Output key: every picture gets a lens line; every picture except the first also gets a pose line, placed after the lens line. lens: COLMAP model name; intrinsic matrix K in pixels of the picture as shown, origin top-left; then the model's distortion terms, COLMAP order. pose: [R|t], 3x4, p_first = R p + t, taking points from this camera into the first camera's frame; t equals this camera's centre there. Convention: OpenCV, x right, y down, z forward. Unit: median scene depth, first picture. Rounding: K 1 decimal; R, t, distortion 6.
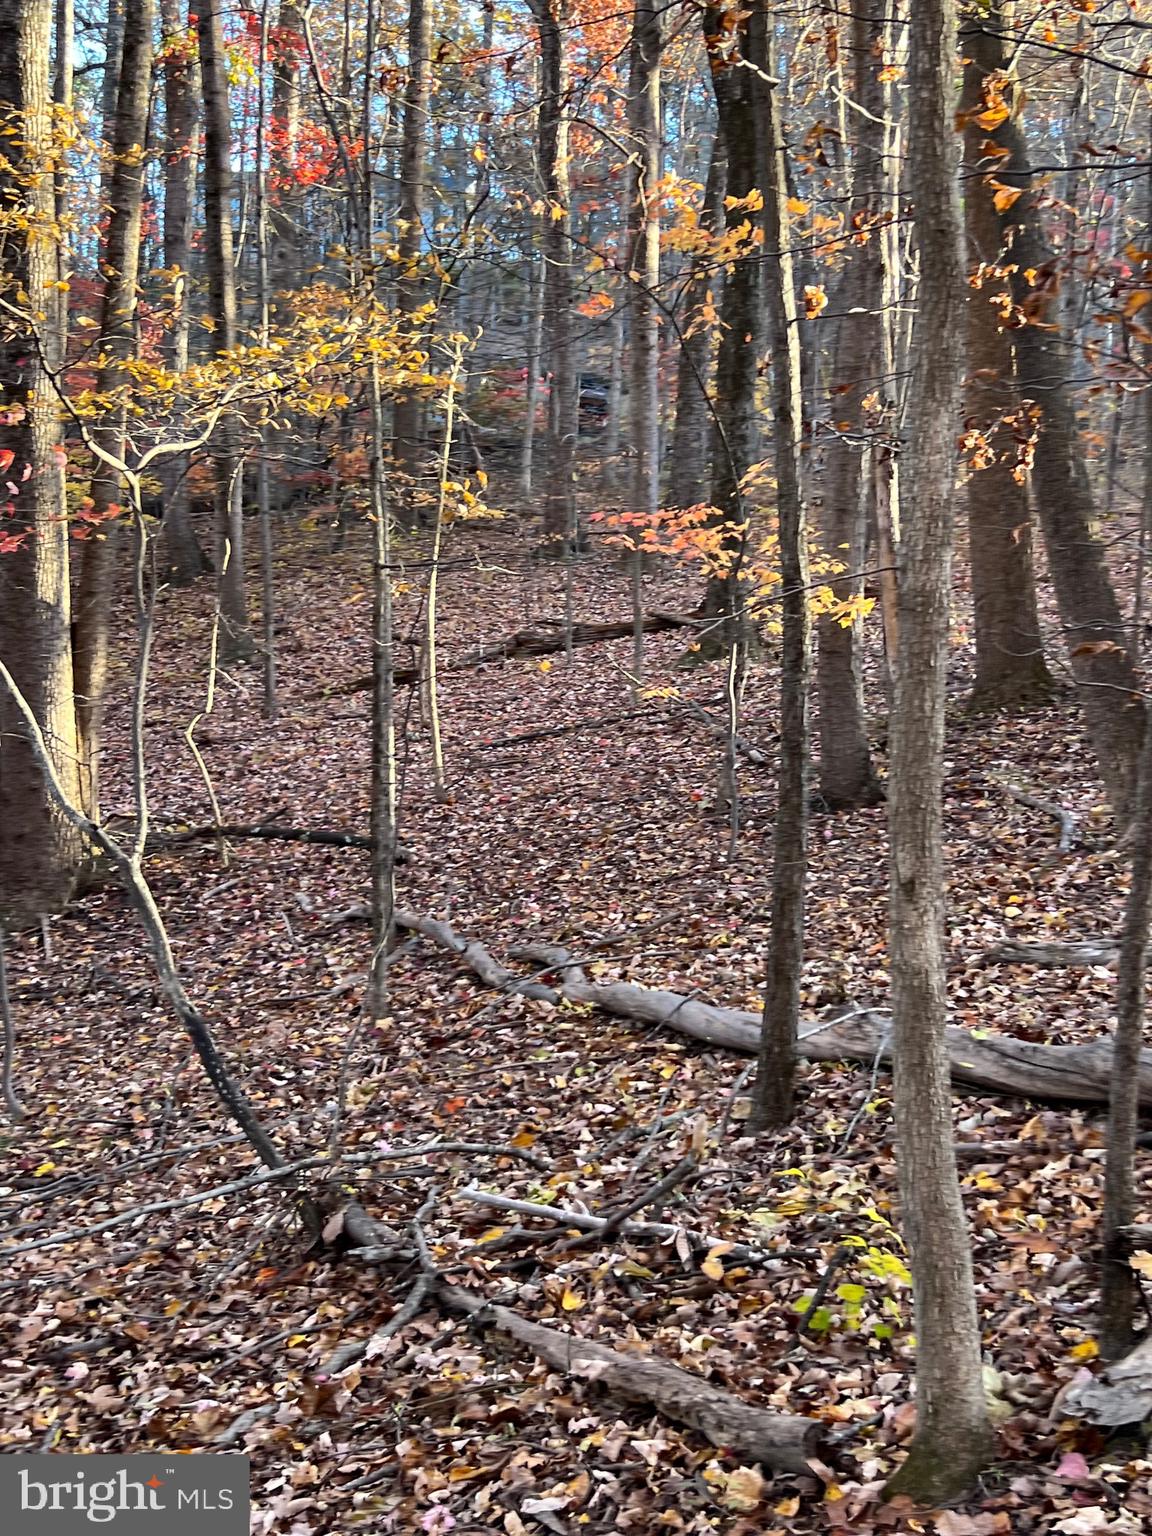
lens RADIAL K [[1876.4, 0, 602.3], [0, 1876.4, 756.5], [0, 0, 1]] dist [0.157912, -0.468159]
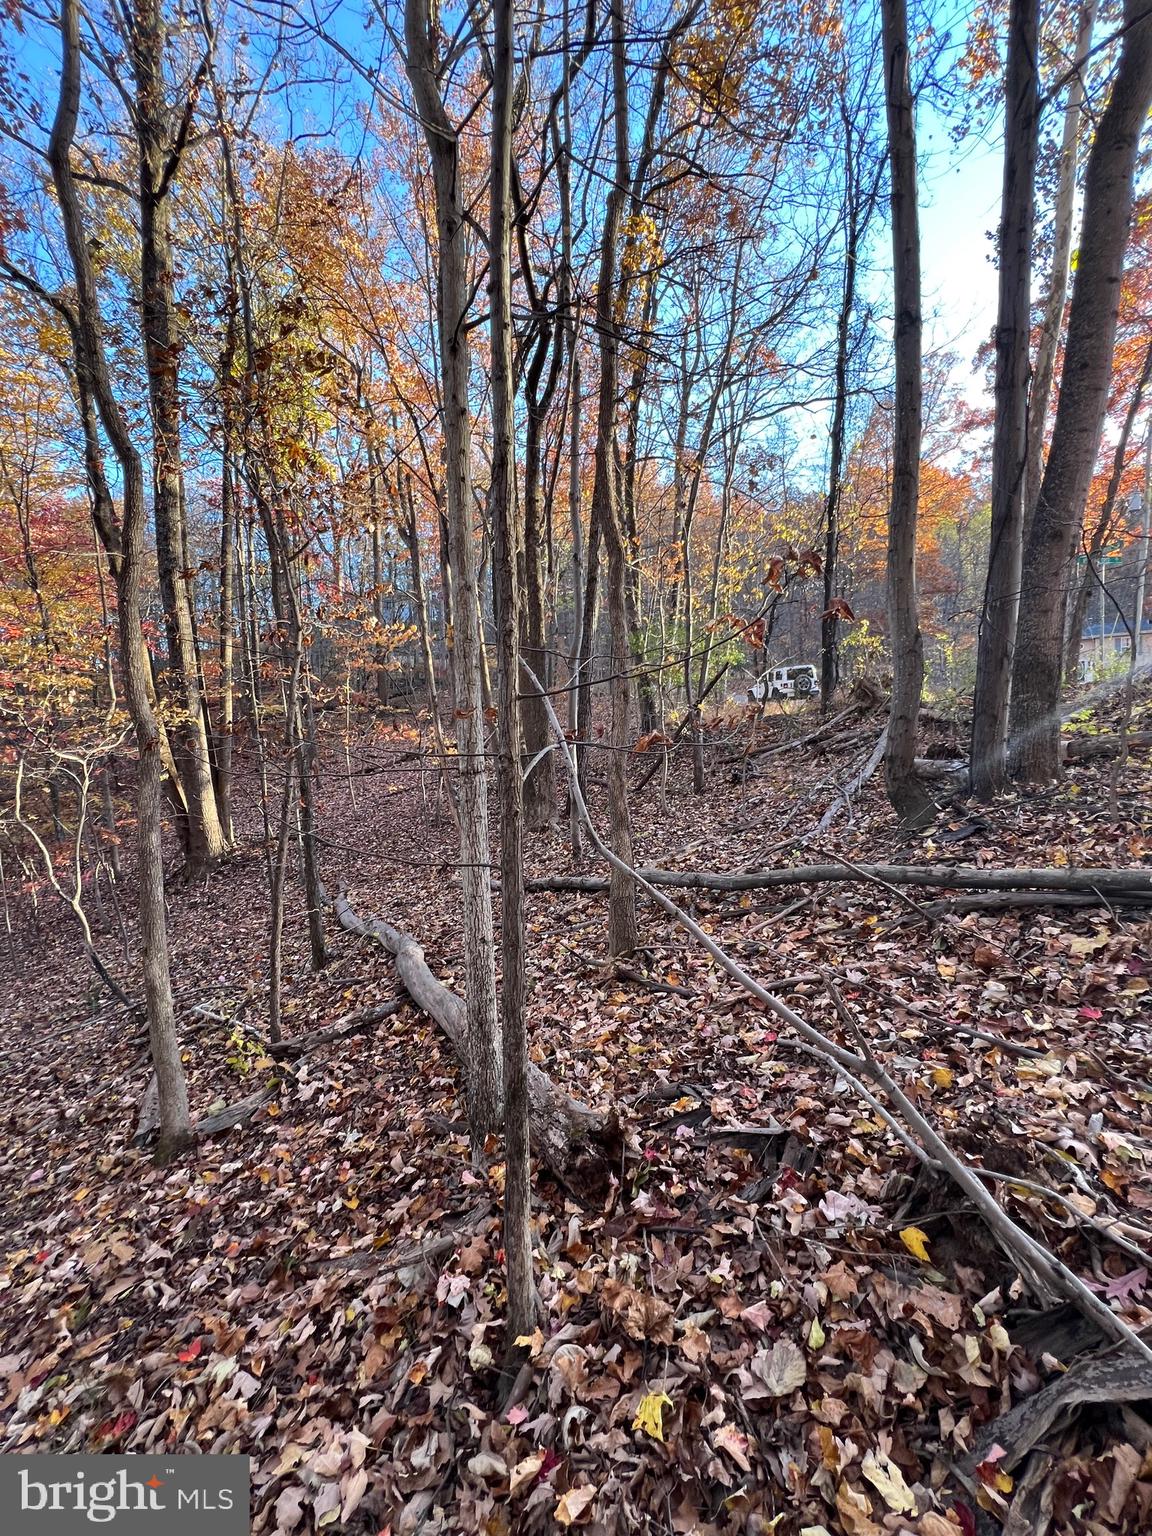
lens RADIAL K [[616.8, 0, 575.2], [0, 616.8, 766.9], [0, 0, 1]] dist [-0.002453, 0.000878]
pose [[0.989028, -0.071959, 0.129015, 0.404776], [0.073121, 0.997314, -0.004285, -0.090861], [-0.128360, 0.013672, 0.991633, -0.011694]]
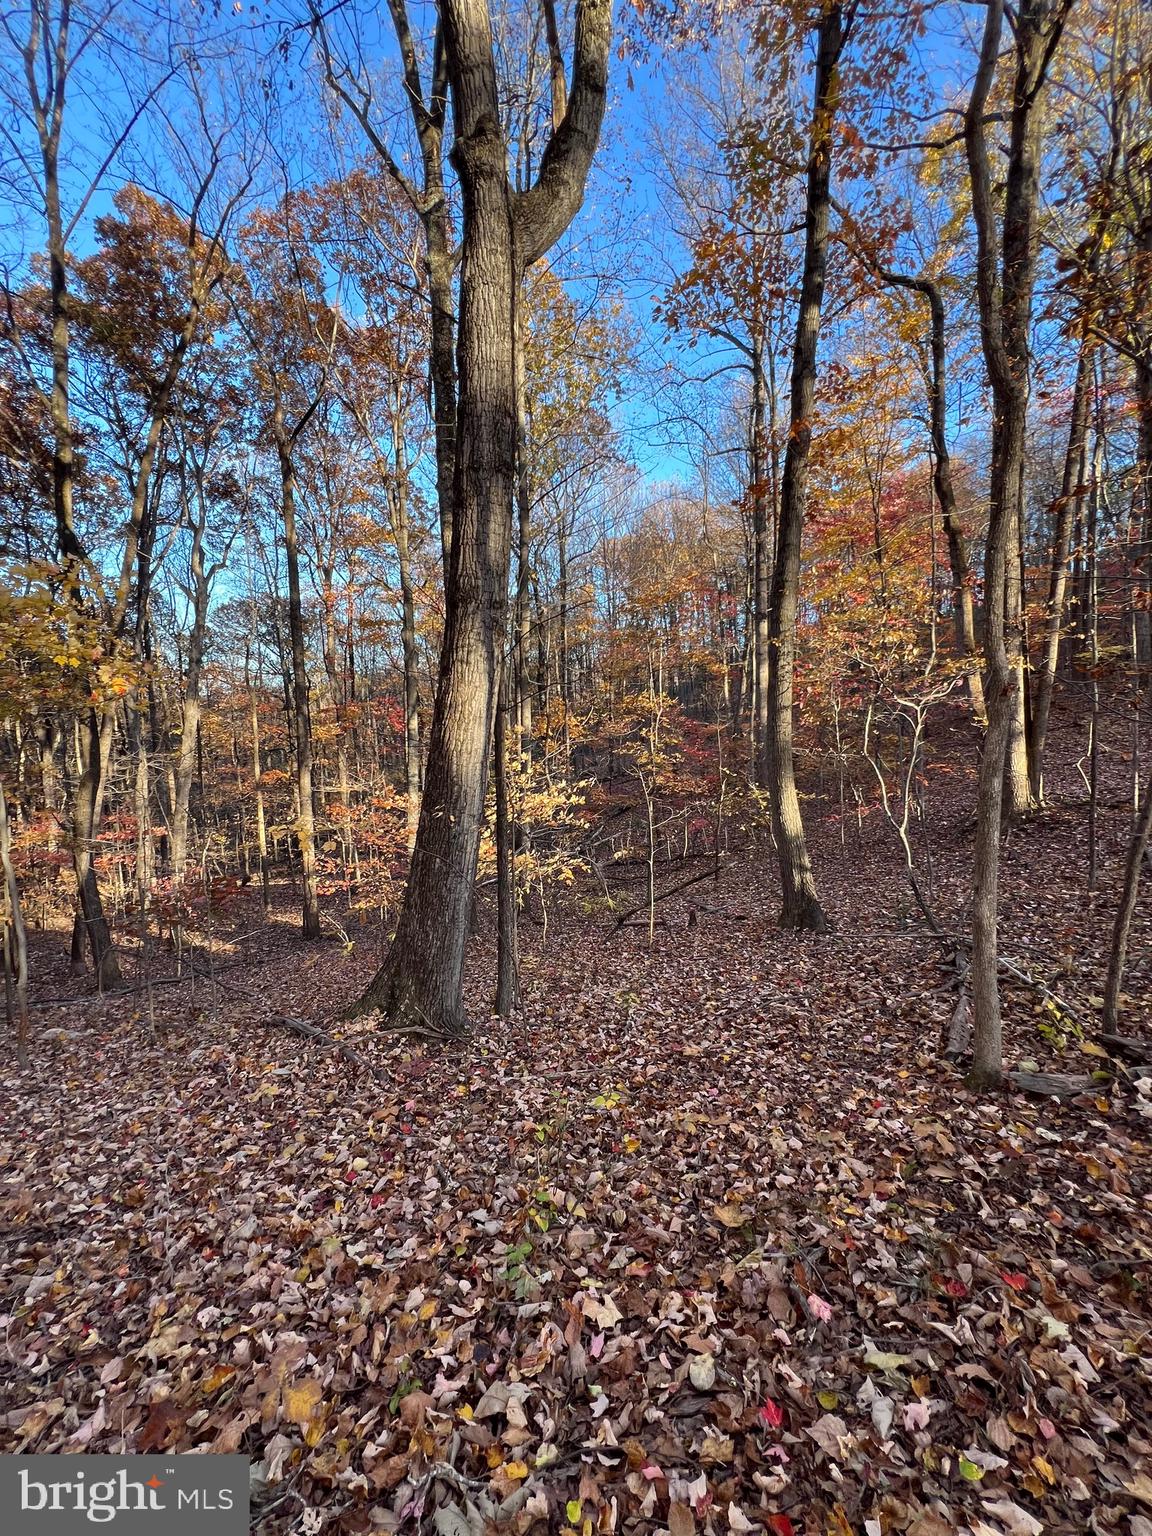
lens RADIAL K [[616.8, 0, 575.2], [0, 616.8, 766.9], [0, 0, 1]] dist [-0.002453, 0.000878]
pose [[0.522054, 0.033954, -0.852236, 0.376826], [-0.008294, 0.999362, 0.034735, -0.088467], [0.852872, -0.011065, 0.522003, -0.034001]]
